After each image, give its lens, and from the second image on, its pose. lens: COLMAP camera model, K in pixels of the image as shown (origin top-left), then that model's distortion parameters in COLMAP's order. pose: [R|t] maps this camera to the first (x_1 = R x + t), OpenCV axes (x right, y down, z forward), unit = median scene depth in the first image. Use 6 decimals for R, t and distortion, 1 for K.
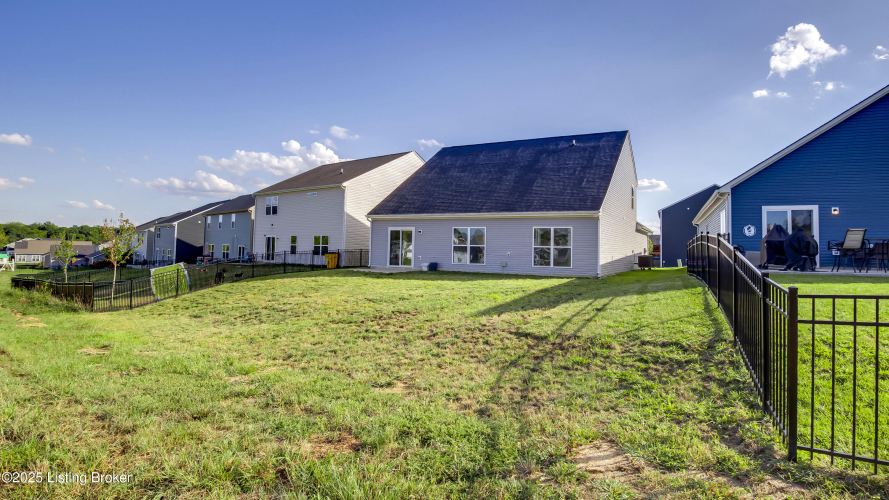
lens RADIAL K [[444.7, 0, 444.5], [0, 444.7, 250.0], [0, 0, 1]] dist [0.000329, 0.000224]
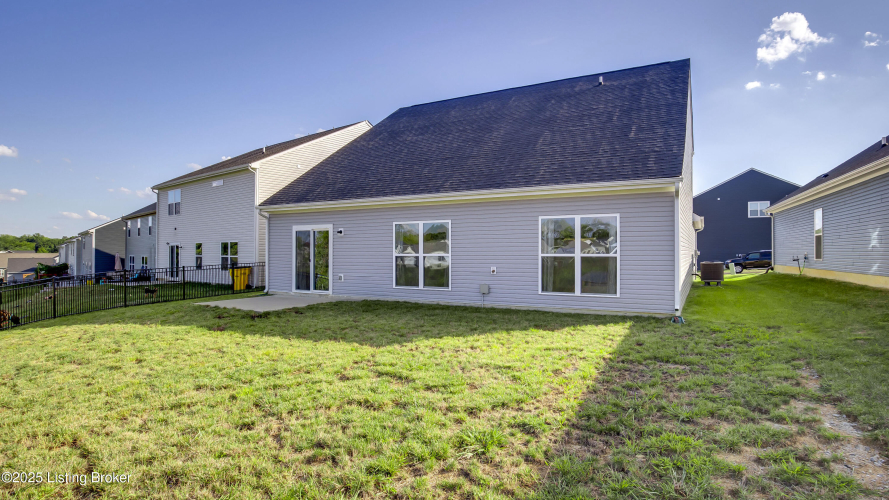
lens RADIAL K [[444.7, 0, 444.5], [0, 444.7, 250.0], [0, 0, 1]] dist [0.000329, 0.000224]
pose [[0.999751, -0.022272, 0.001152, 0.067976], [0.022280, 0.999727, -0.007016, -0.009522], [-0.000996, 0.007040, 0.999975, 0.376555]]
